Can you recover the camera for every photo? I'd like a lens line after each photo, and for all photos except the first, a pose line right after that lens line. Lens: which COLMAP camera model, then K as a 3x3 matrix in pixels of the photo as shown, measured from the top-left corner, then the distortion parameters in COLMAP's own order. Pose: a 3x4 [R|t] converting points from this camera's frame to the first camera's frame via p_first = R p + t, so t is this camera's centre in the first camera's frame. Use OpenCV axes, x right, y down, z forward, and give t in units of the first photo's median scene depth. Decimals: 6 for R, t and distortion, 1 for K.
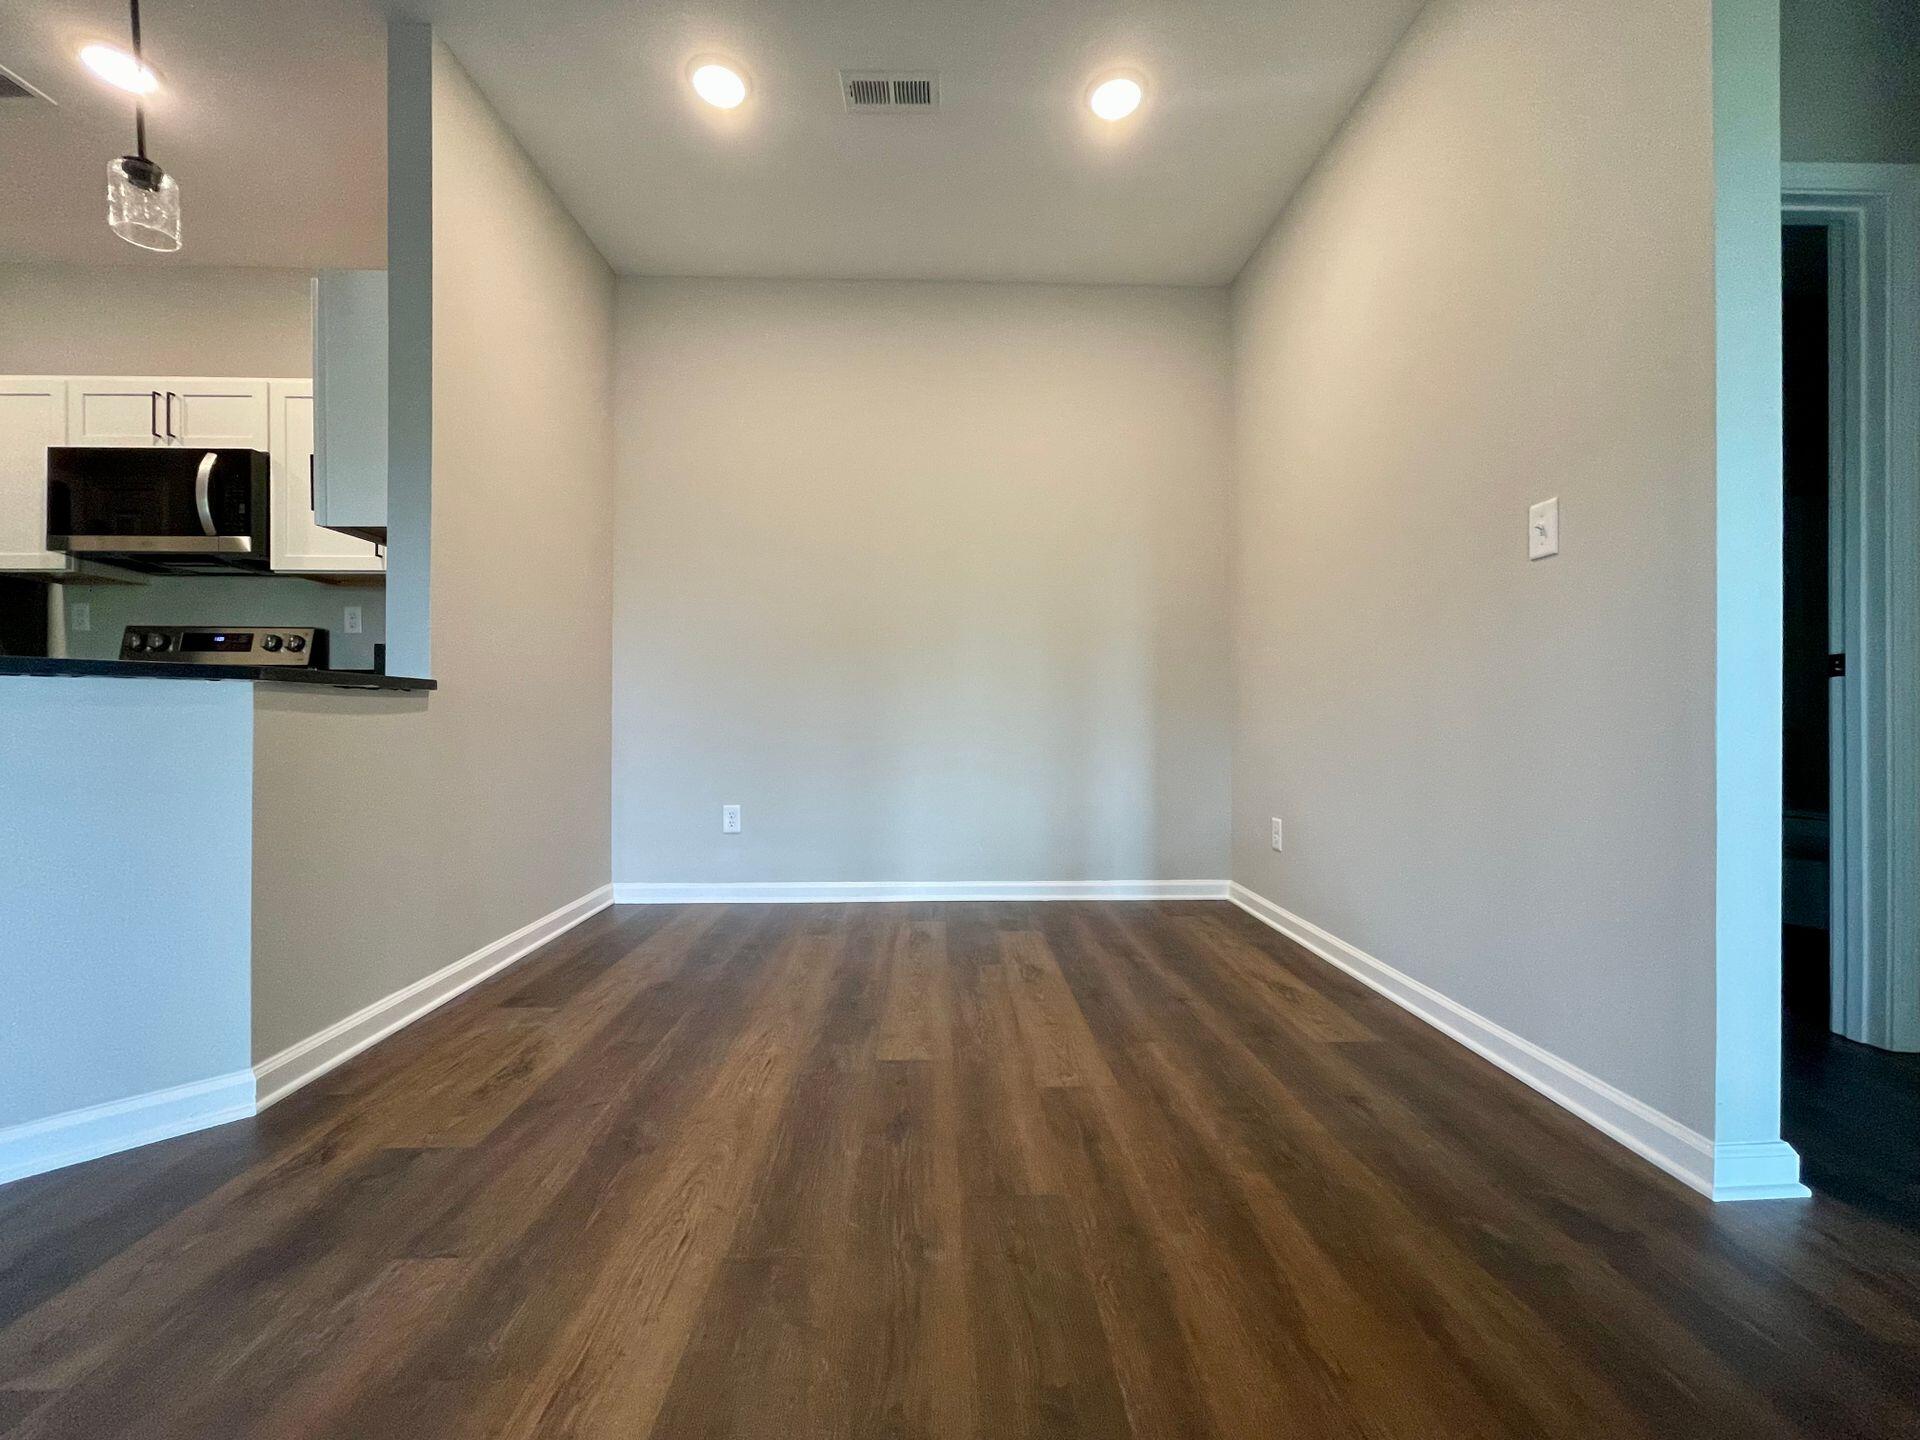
lens RADIAL K [[770.5, 0, 960.0], [0, 770.5, 720.0], [0, 0, 1]] dist [-0.001351, -0.000247]
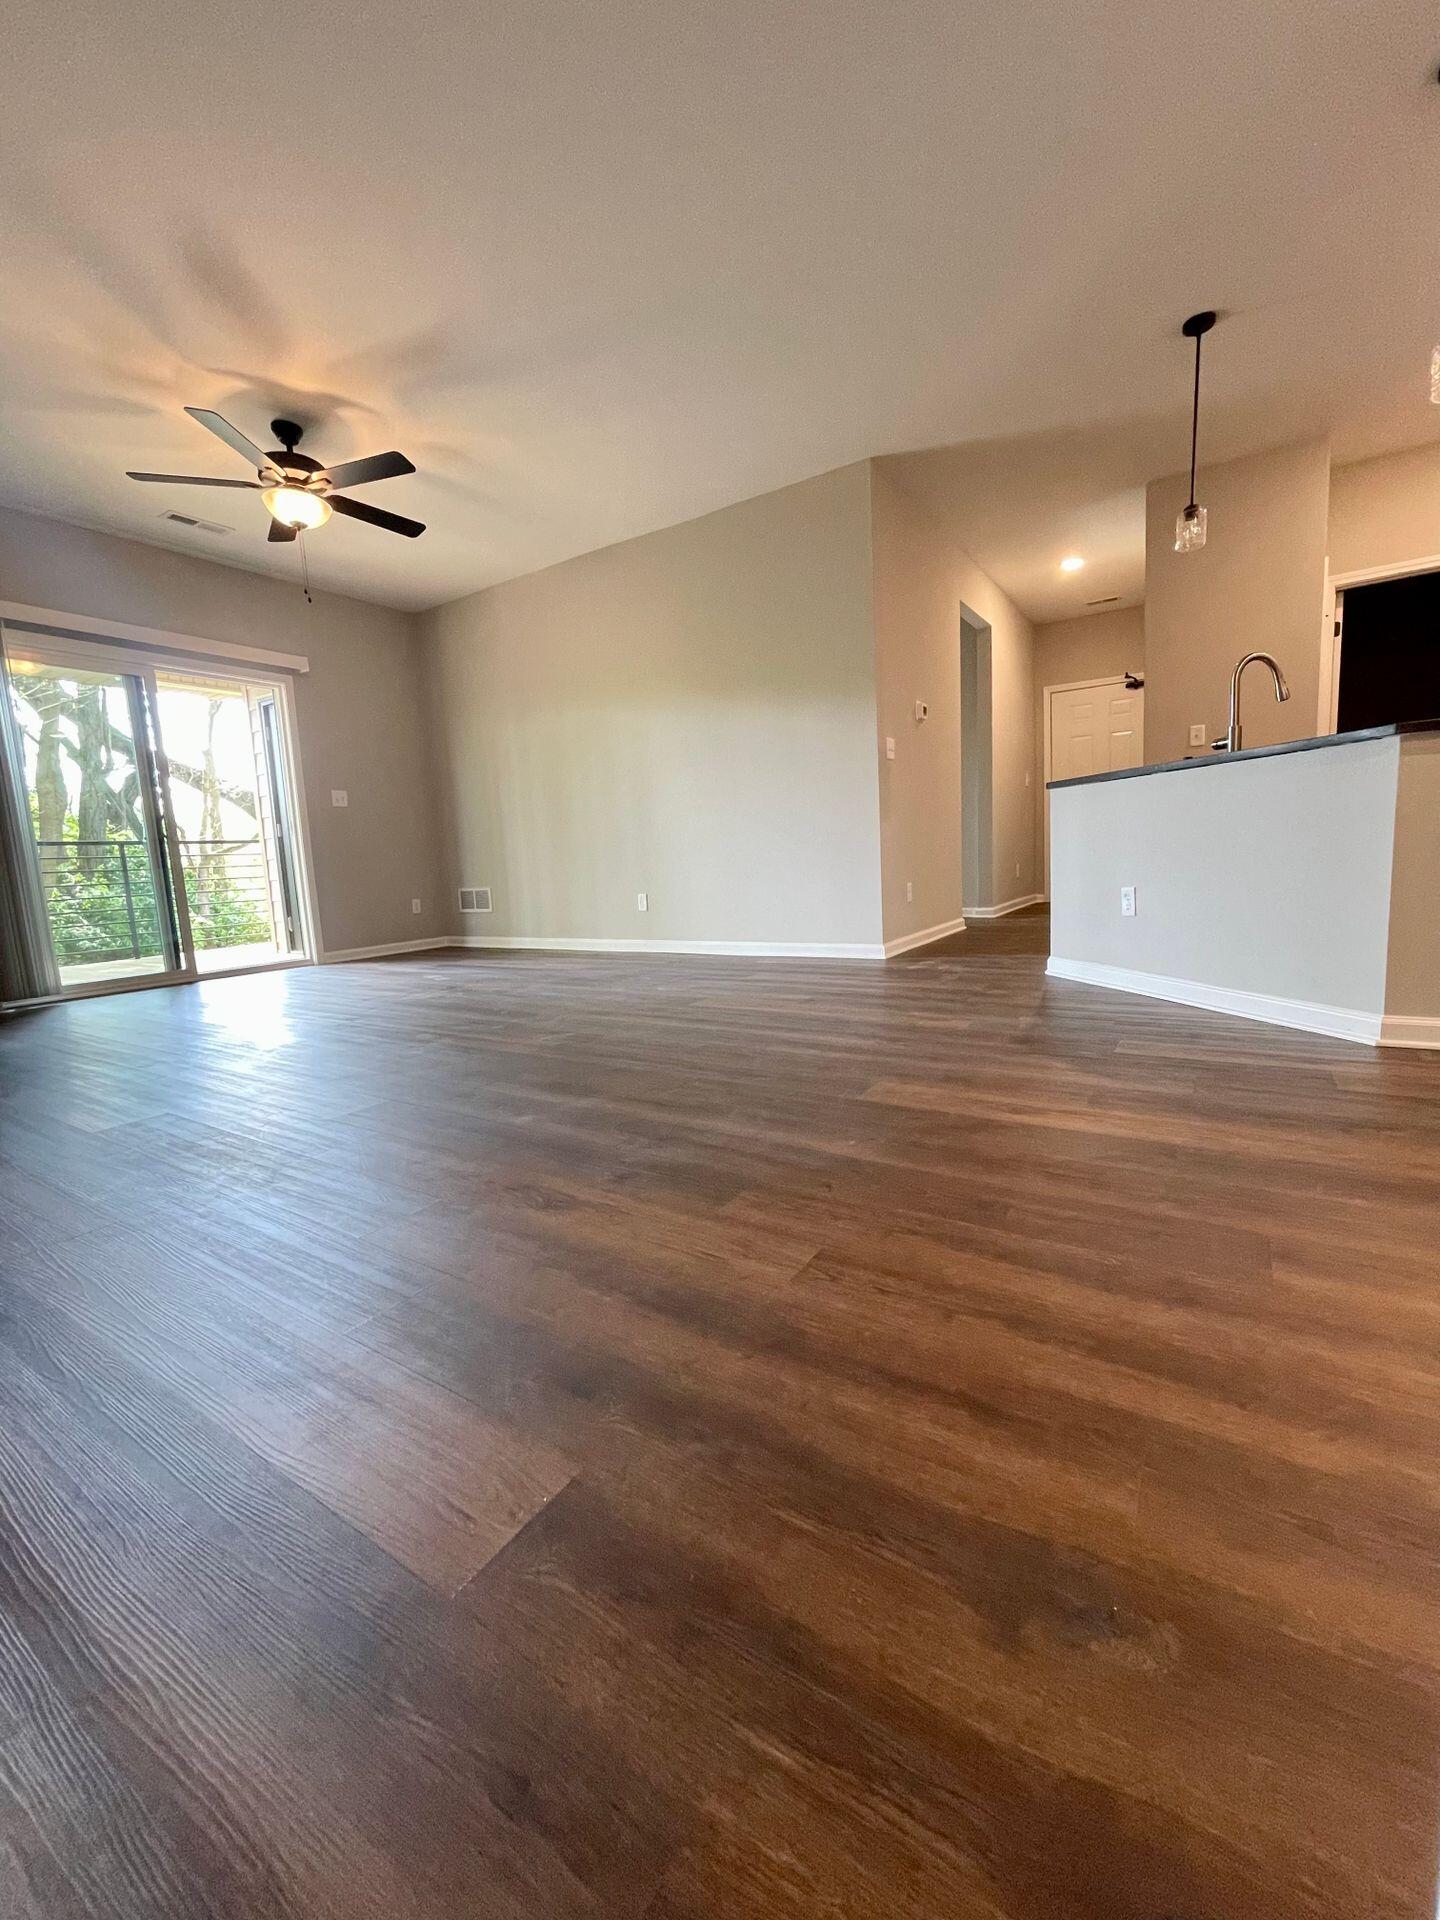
lens RADIAL K [[770.5, 0, 717.5], [0, 770.5, 951.3], [0, 0, 1]] dist [-0.001351, -0.000247]
pose [[-0.575786, 0.124945, -0.807997, 0.498090], [0.044878, 0.991594, 0.121355, 0.058382], [0.816368, 0.033614, -0.576553, 0.441199]]
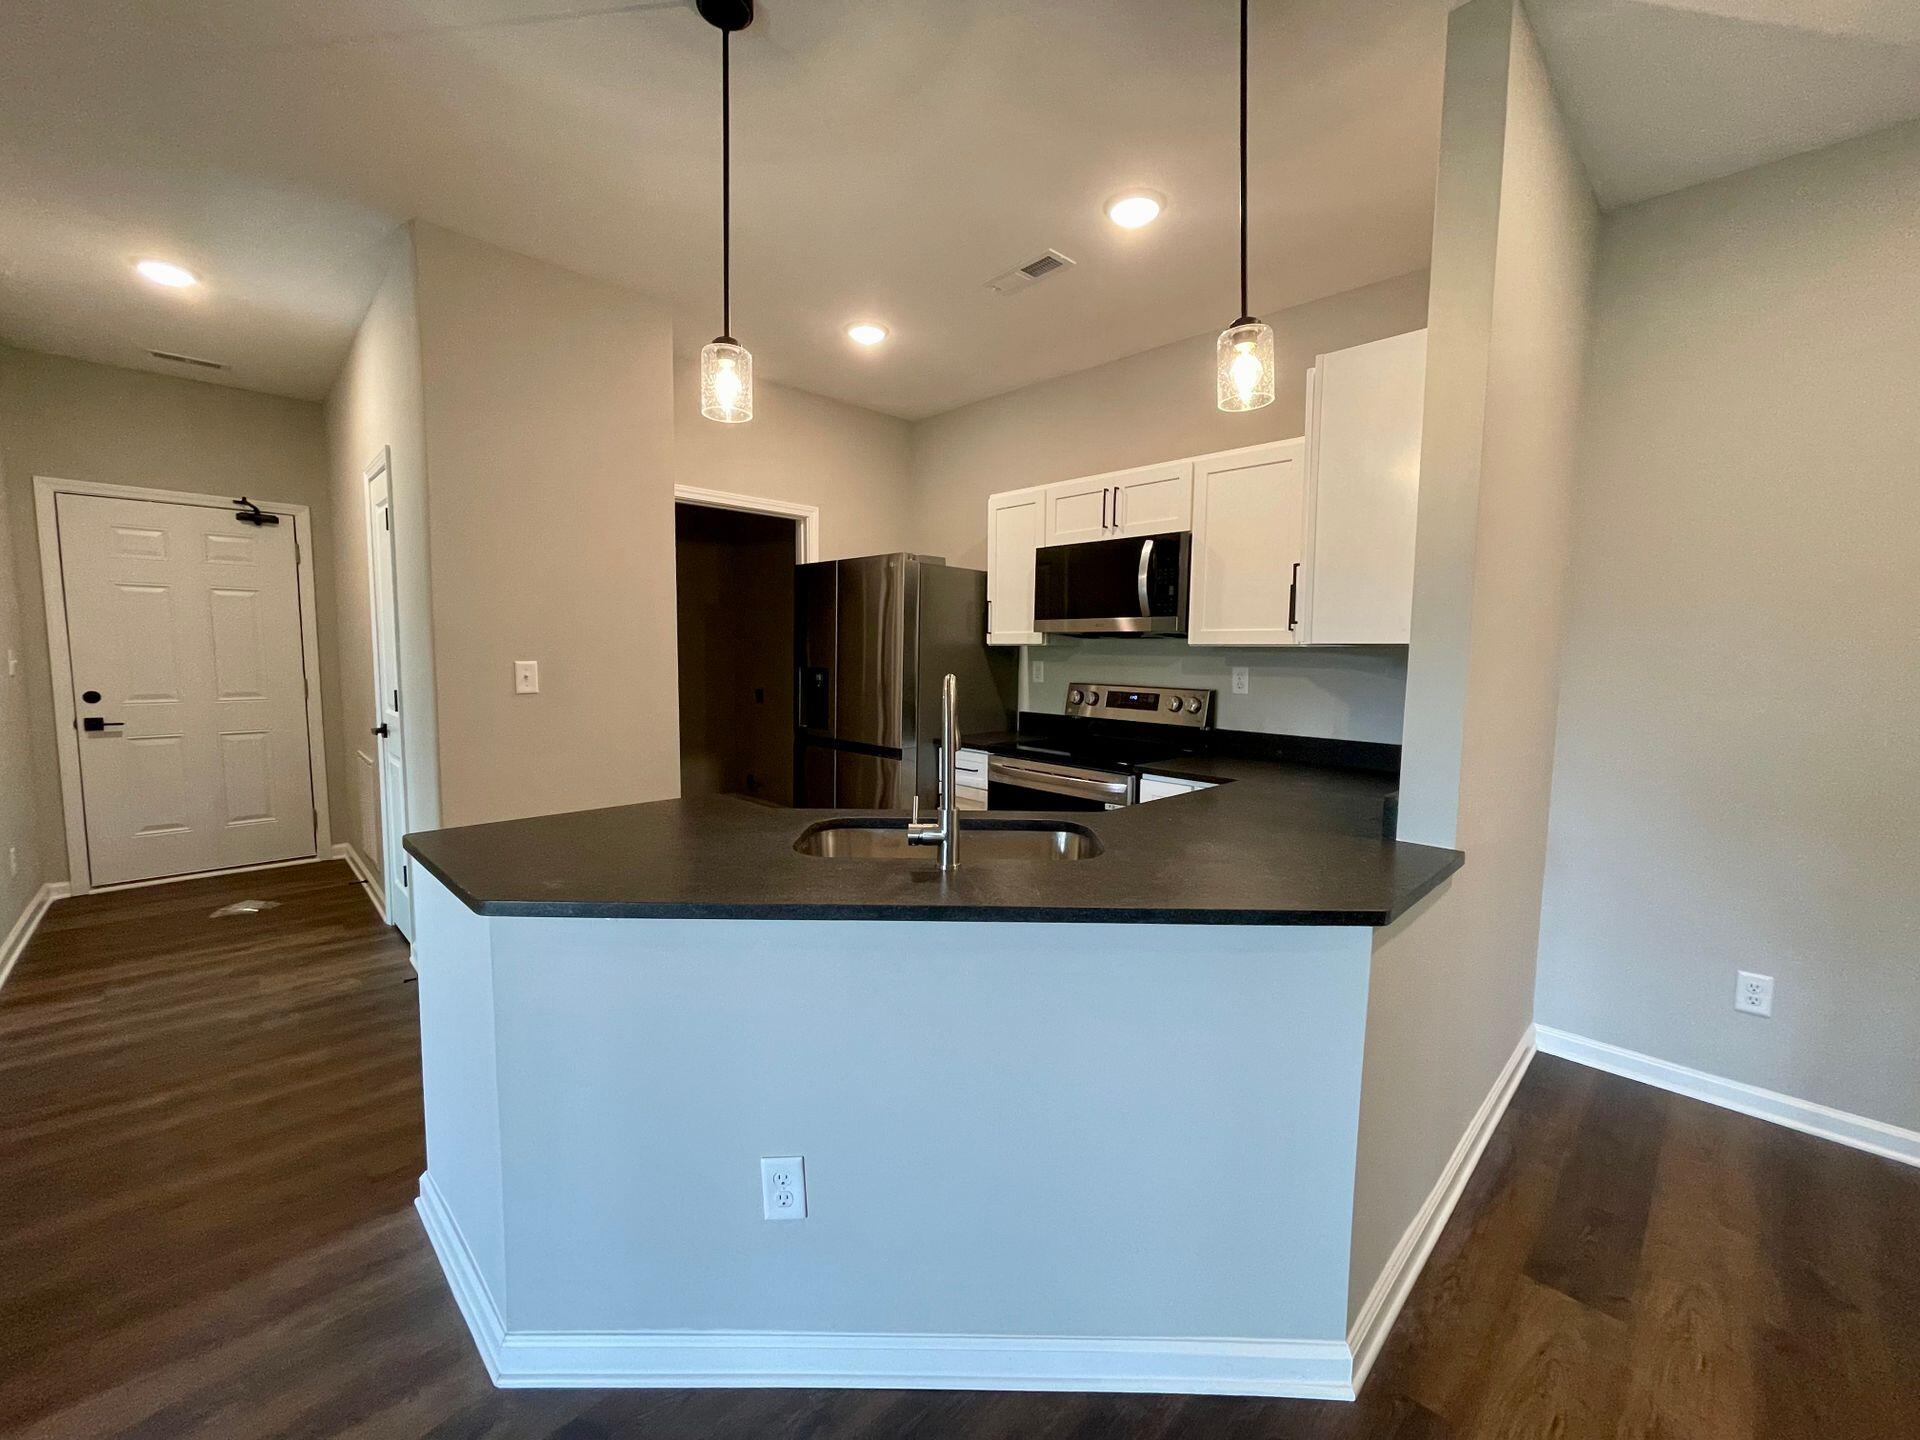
lens RADIAL K [[770.5, 0, 960.0], [0, 770.5, 720.0], [0, 0, 1]] dist [-0.001351, -0.000247]
pose [[0.676093, 0.070902, -0.733397, -0.334530], [-0.009190, 0.996093, 0.087826, -0.185327], [0.736759, -0.052639, 0.674104, 0.057121]]
